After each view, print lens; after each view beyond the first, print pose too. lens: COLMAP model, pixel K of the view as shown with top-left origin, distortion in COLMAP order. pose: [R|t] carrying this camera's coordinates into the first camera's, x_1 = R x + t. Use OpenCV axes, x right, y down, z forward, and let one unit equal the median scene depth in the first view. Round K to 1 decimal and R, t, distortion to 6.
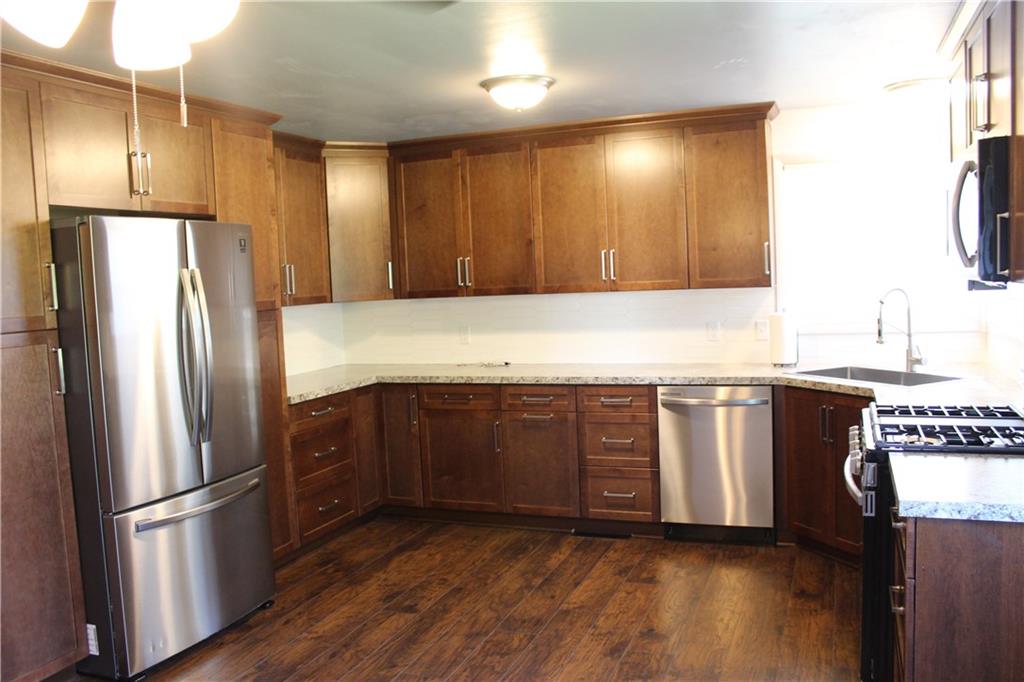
lens RADIAL K [[851.2, 0, 512.0], [0, 851.2, 341.0], [0, 0, 1]] dist [-0.164272, 0.147954]
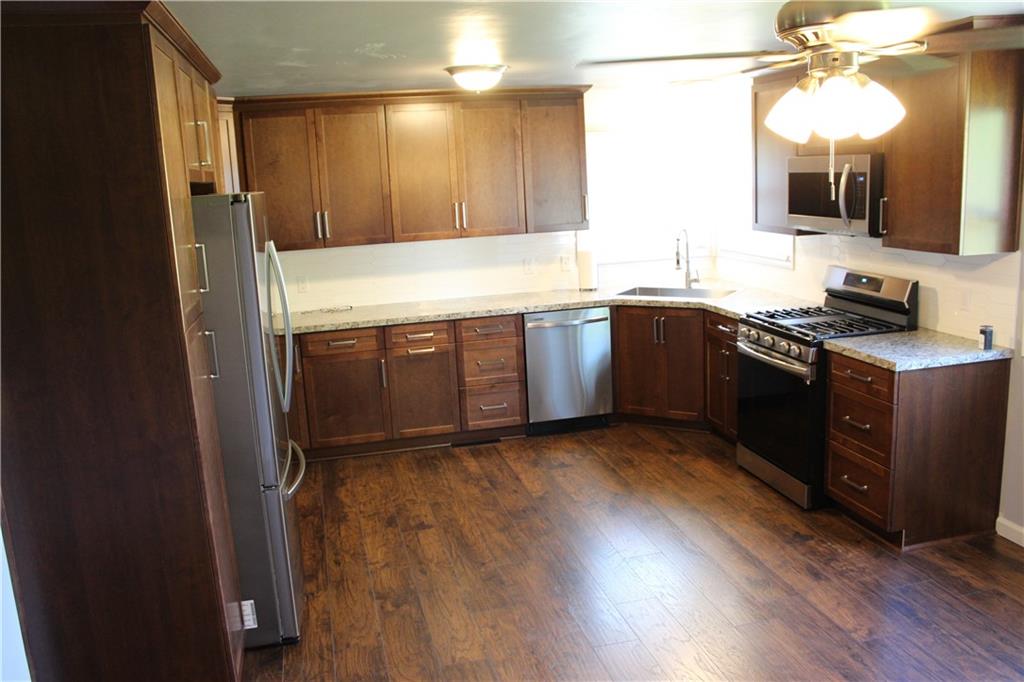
lens RADIAL K [[851.2, 0, 512.0], [0, 851.2, 341.0], [0, 0, 1]] dist [-0.164272, 0.147954]
pose [[0.818729, -0.110118, 0.563521, -0.533678], [0.057325, 0.992210, 0.110602, -0.045448], [-0.571311, -0.058250, 0.818664, -0.007856]]
